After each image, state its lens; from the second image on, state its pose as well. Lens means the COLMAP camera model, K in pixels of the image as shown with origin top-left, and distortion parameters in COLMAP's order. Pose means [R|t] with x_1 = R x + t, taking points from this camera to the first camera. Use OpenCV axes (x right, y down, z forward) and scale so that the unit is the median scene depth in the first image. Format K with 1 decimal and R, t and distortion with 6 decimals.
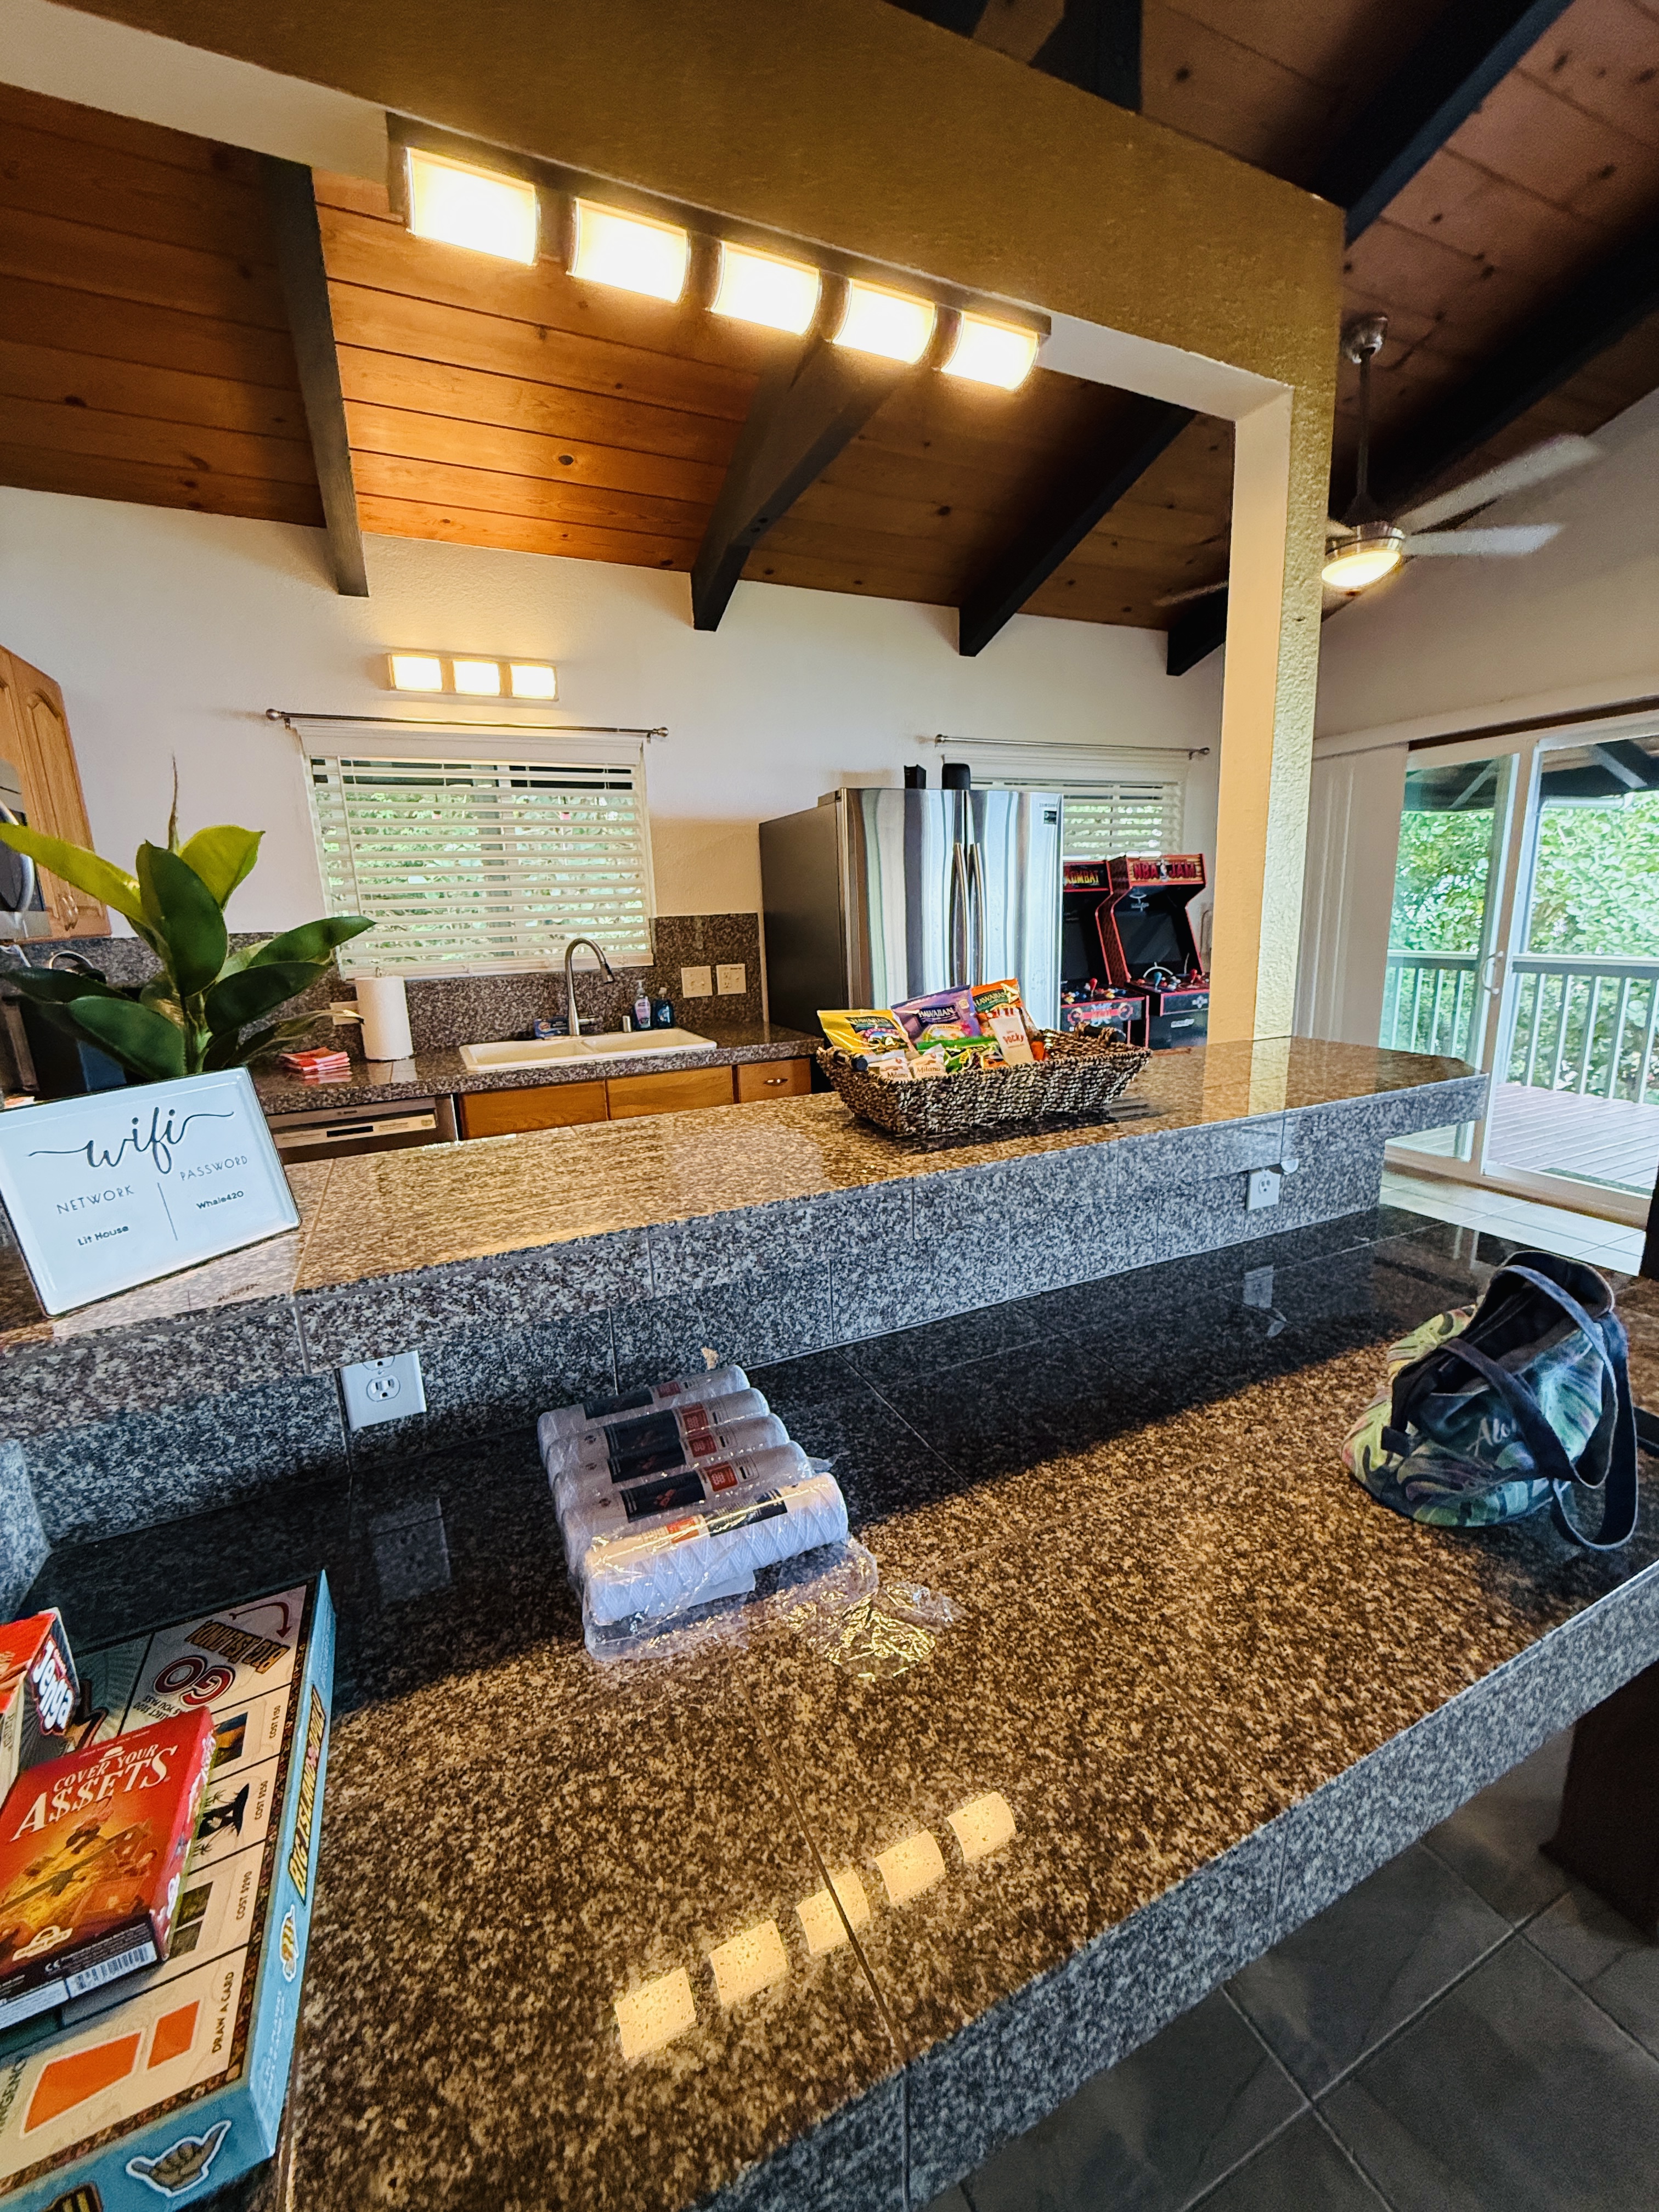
lens RADIAL K [[872.8, 0, 833.5], [0, 872.8, 1097.3], [0, 0, 1]] dist [-0.000705, -0.000491]
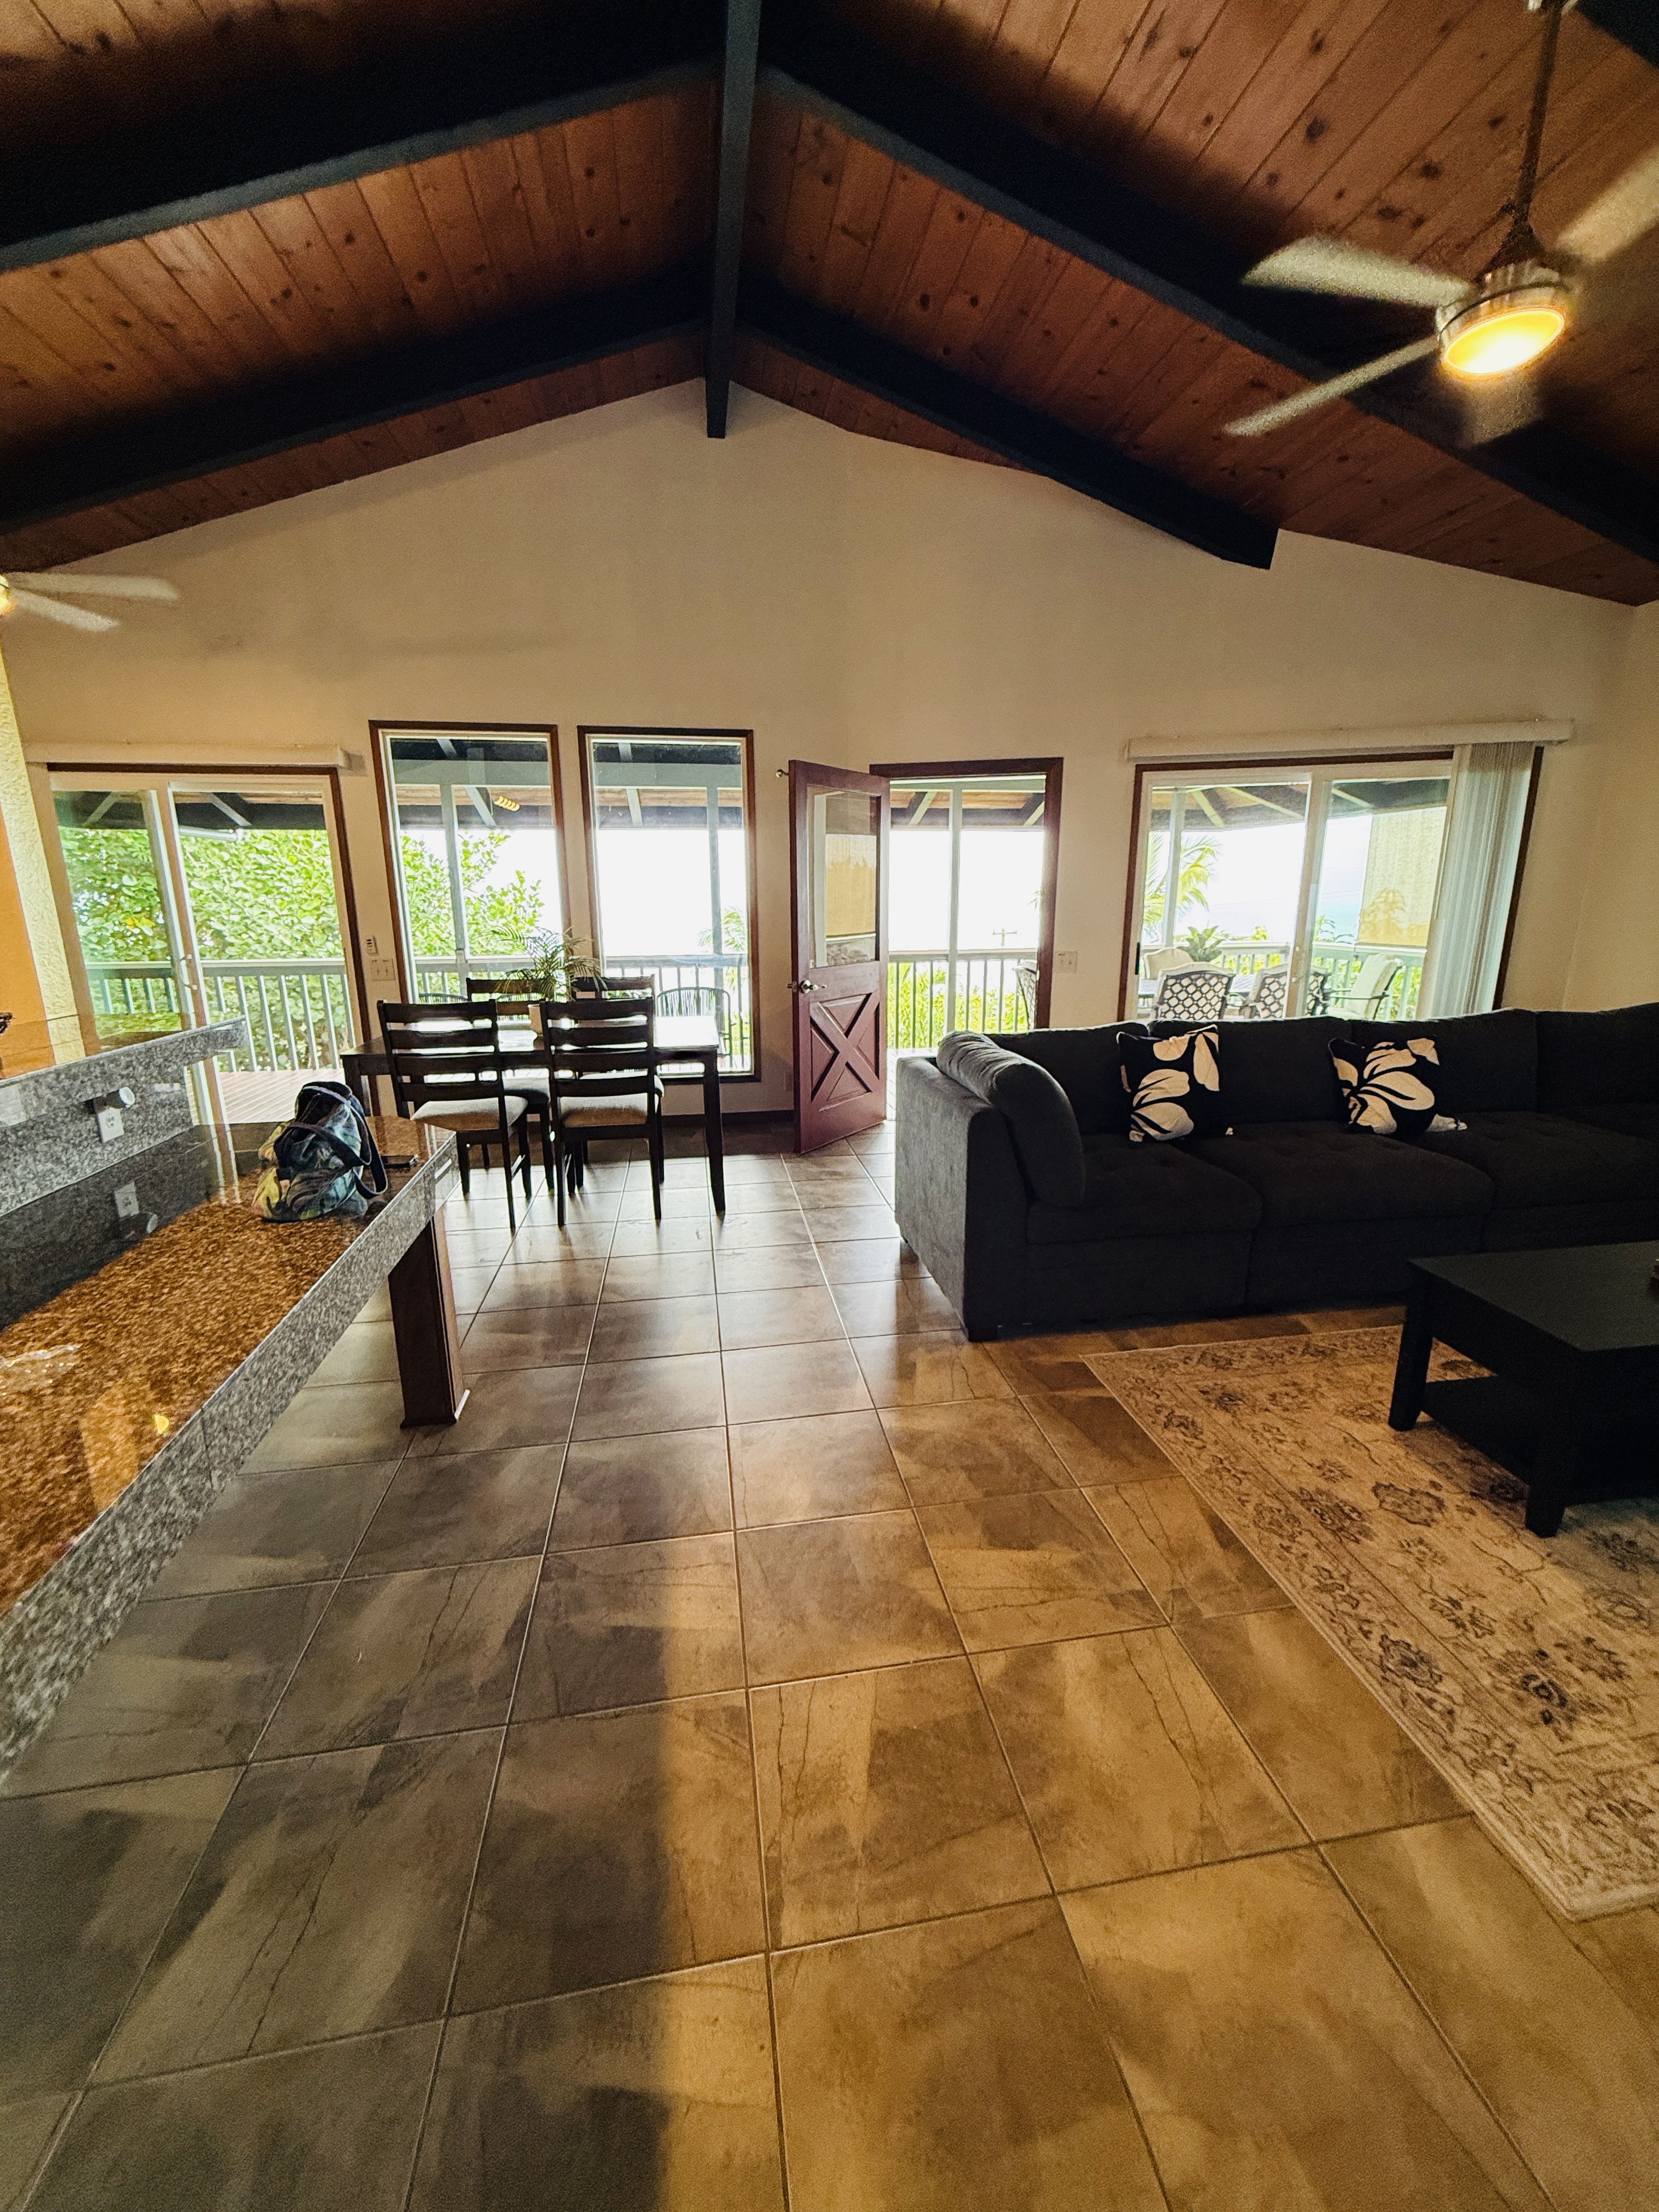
lens RADIAL K [[872.8, 0, 828.9], [0, 872.8, 1099.2], [0, 0, 1]] dist [-0.000705, -0.000491]
pose [[0.265806, -0.186684, 0.945778, -0.434820], [0.204200, 0.969712, 0.134019, 0.111999], [-0.942151, 0.157505, 0.295877, -0.387722]]
